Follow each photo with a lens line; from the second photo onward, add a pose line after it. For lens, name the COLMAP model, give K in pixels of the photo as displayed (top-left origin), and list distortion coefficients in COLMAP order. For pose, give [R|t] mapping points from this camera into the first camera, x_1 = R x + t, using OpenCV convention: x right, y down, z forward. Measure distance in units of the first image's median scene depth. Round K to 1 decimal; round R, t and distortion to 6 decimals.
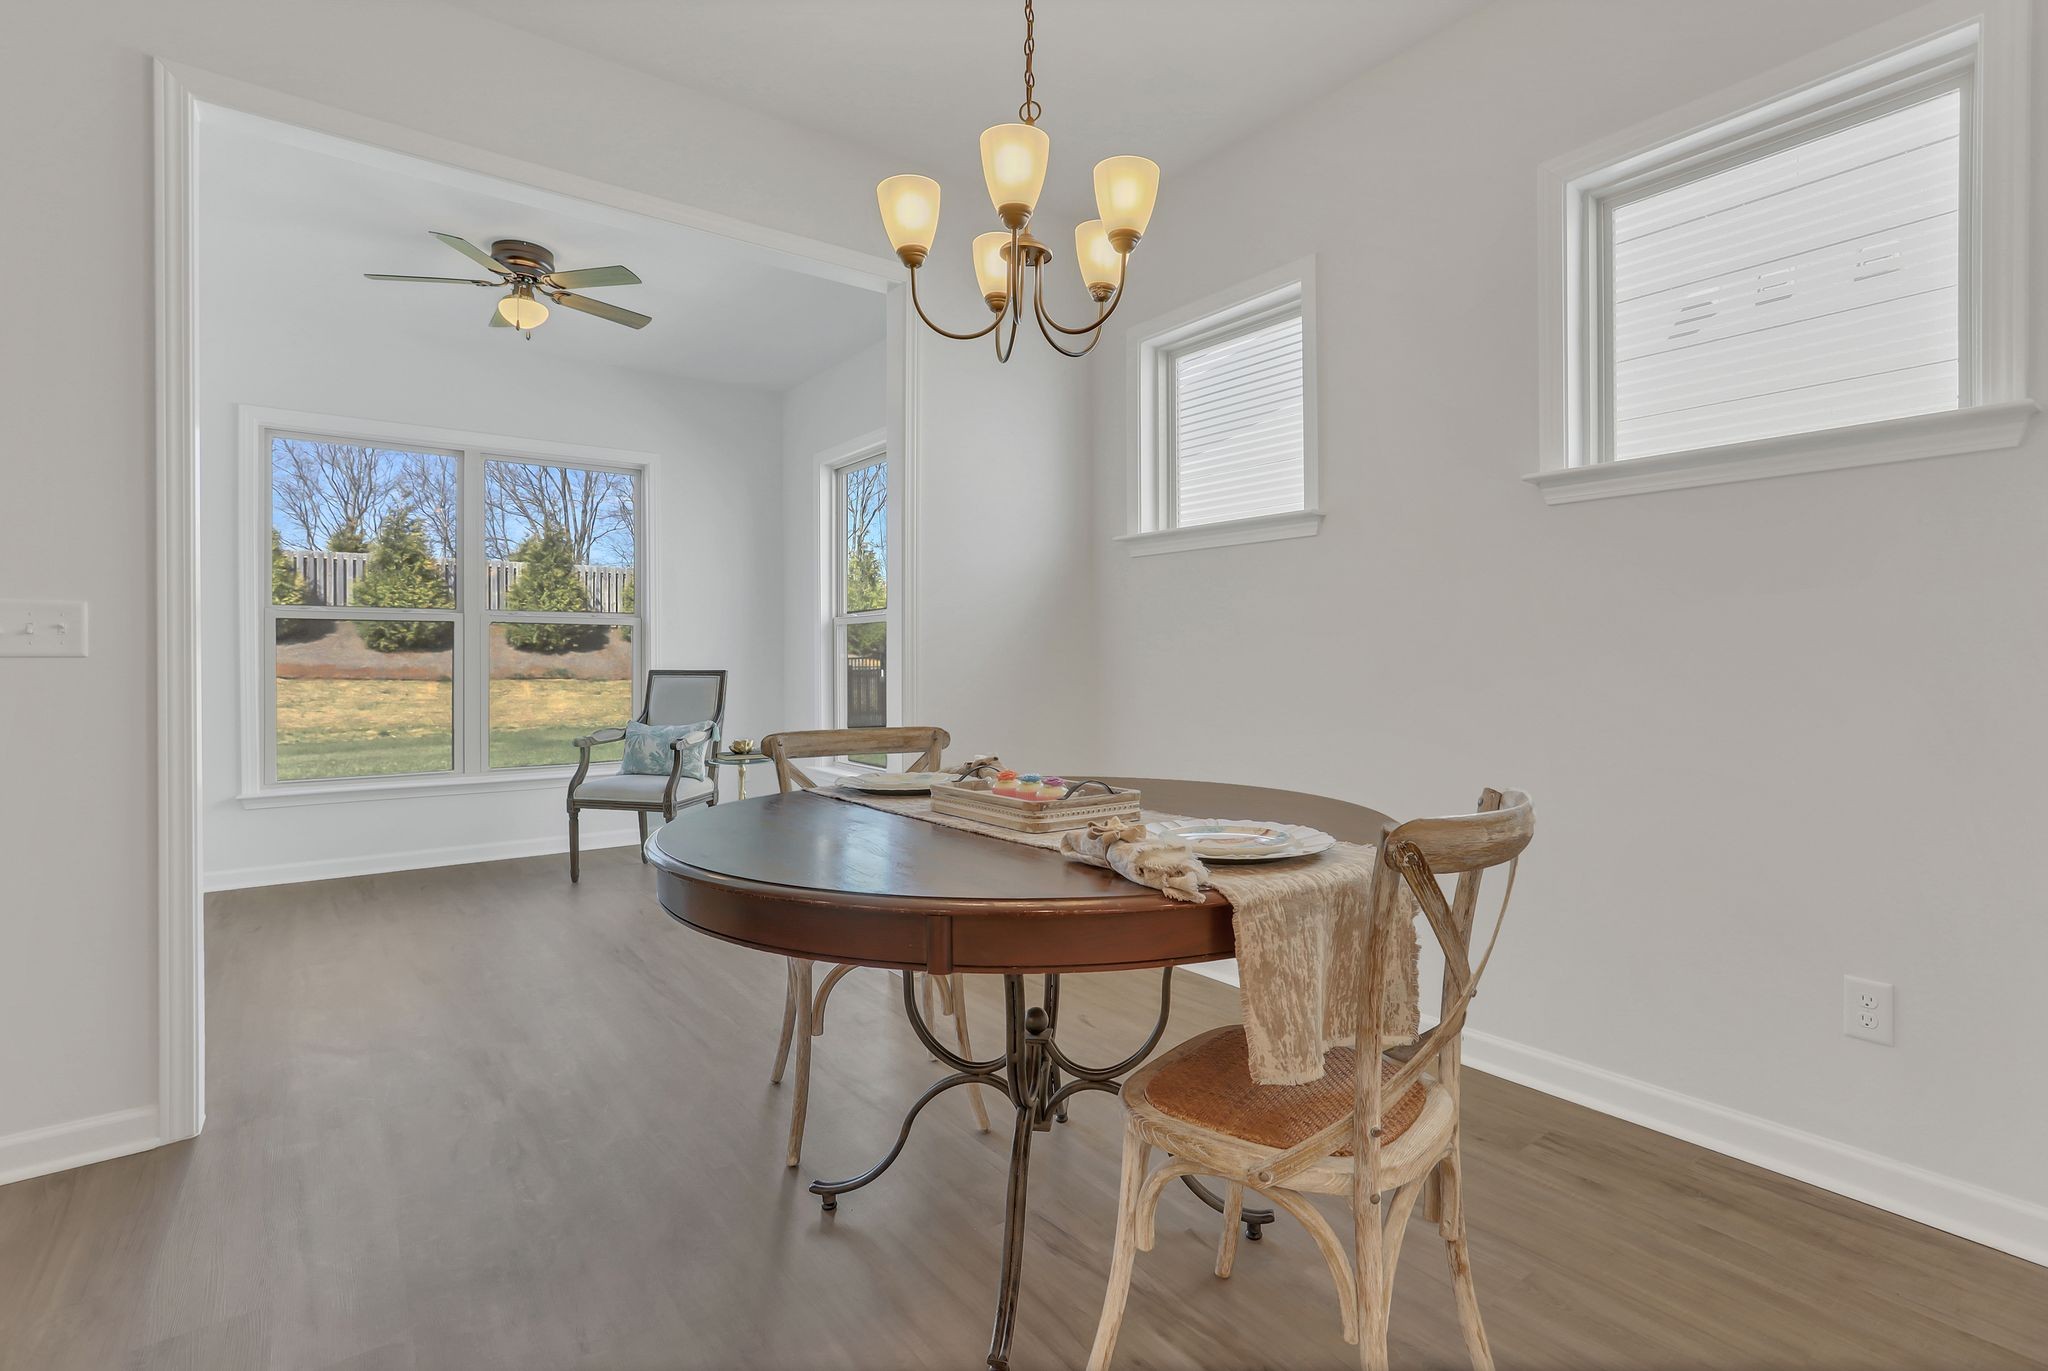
lens RADIAL K [[989.3, 0, 1024.0], [0, 989.3, 685.5], [0, 0, 1]] dist [-0.000598, 0.000174]
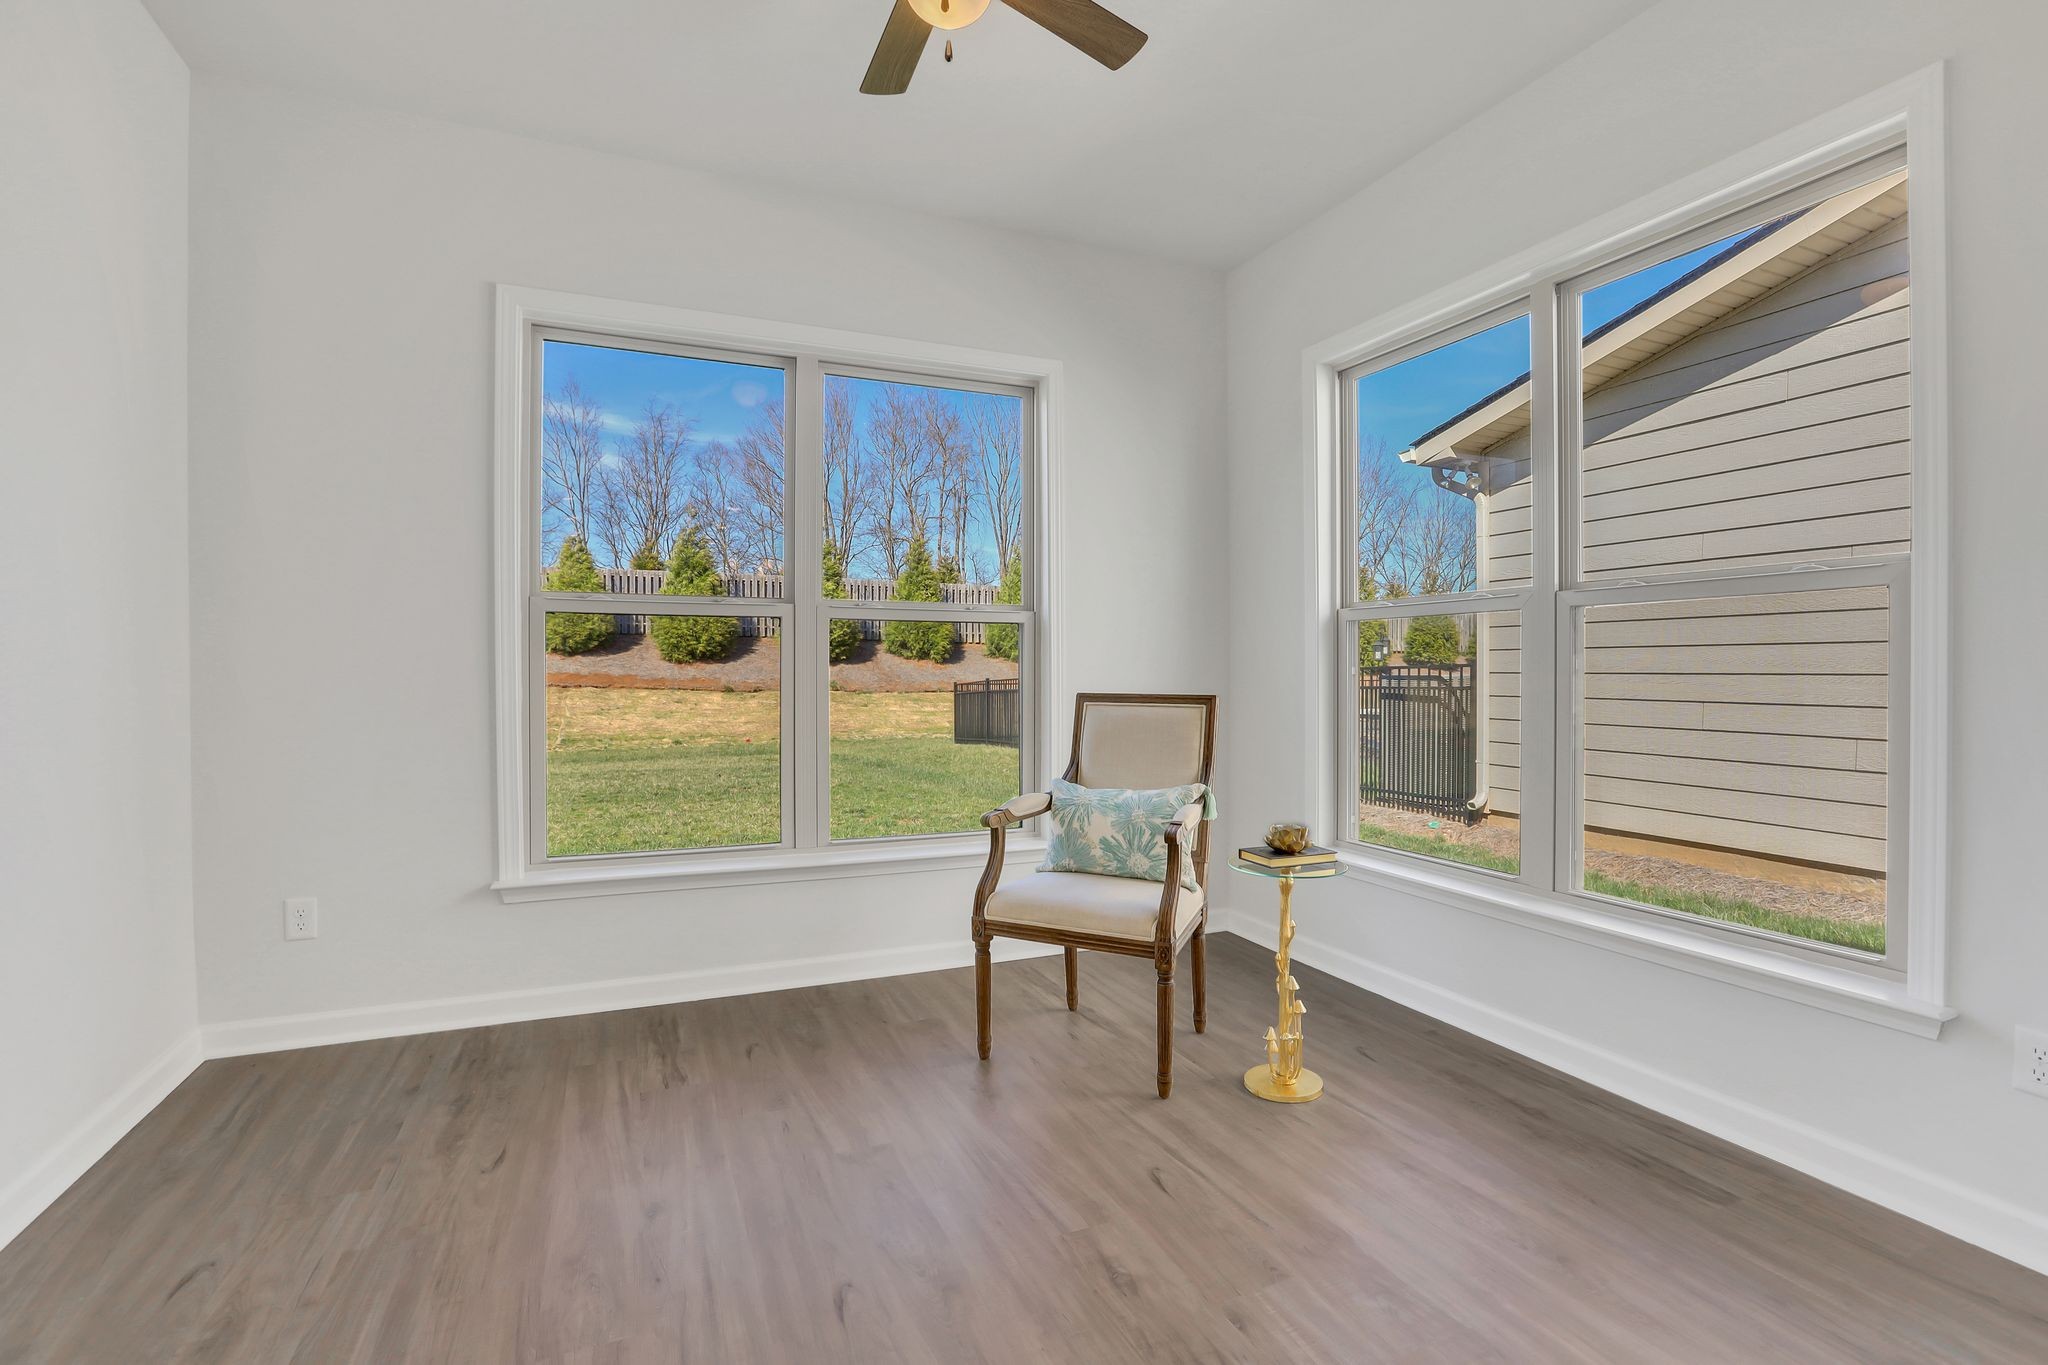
lens RADIAL K [[957.3, 0, 1031.2], [0, 957.3, 749.2], [0, 0, 1]] dist [-0.066519, 0.000086]
pose [[0.976786, 0.025819, -0.212654, -0.254517], [-0.014617, 0.998430, 0.054079, -0.011179], [0.213716, -0.049715, 0.975630, 0.381124]]
